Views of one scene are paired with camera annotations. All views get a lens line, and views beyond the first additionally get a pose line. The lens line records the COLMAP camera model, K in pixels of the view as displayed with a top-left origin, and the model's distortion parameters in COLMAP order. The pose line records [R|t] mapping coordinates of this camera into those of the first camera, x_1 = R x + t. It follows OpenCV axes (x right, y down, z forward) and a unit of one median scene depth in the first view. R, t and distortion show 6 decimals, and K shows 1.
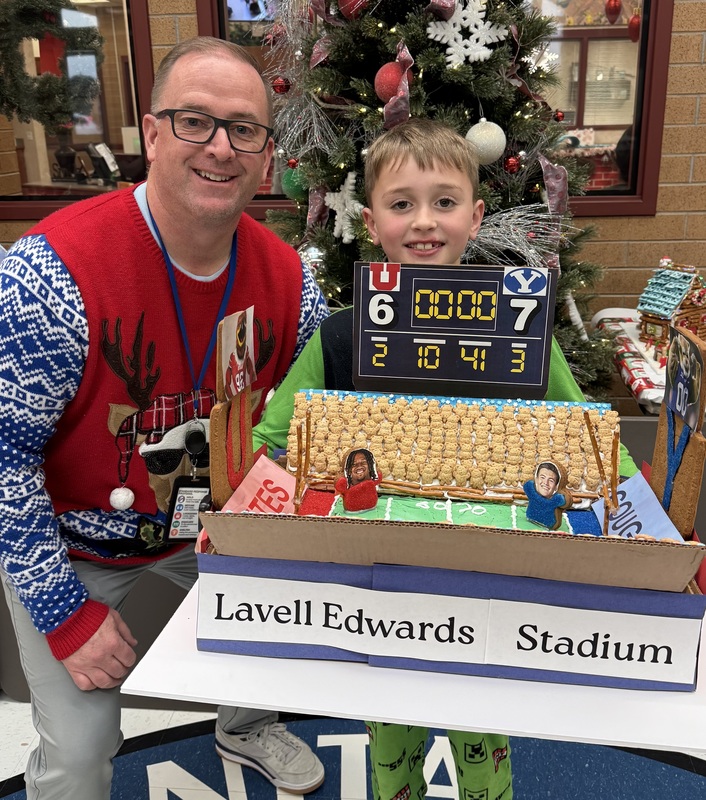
lens RADIAL K [[815.2, 0, 367.2], [0, 815.2, 368.7], [0, 0, 1]] dist [0.204776, -0.464850]
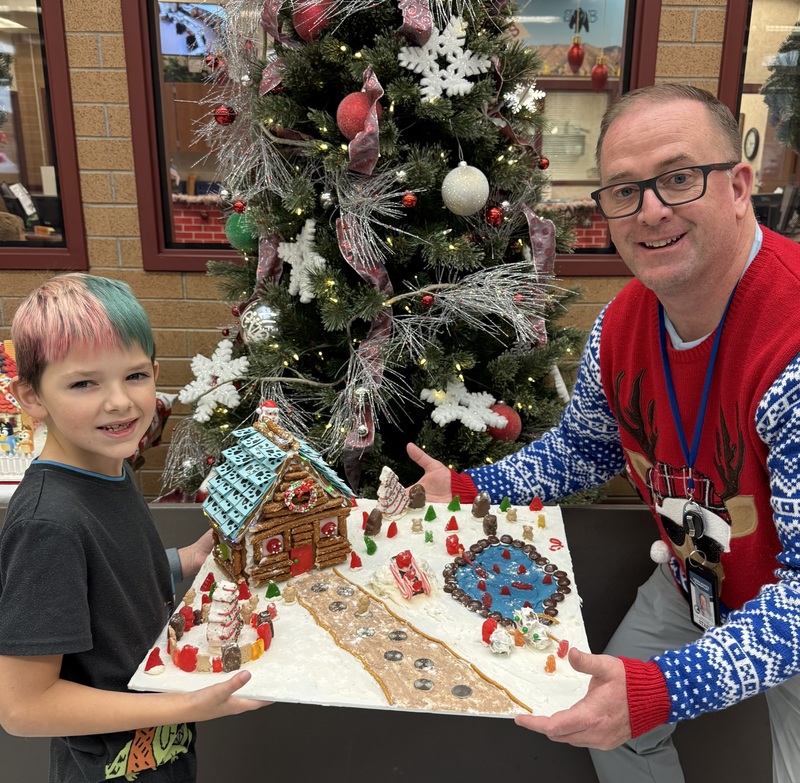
lens RADIAL K [[850.2, 0, 417.3], [0, 850.2, 430.1], [0, 0, 1]] dist [0.163862, -0.336689]
pose [[0.992970, -0.005551, 0.118235, -0.015130], [0.005353, 0.999984, 0.001992, -0.021776], [-0.118245, -0.001345, 0.992984, 0.103195]]
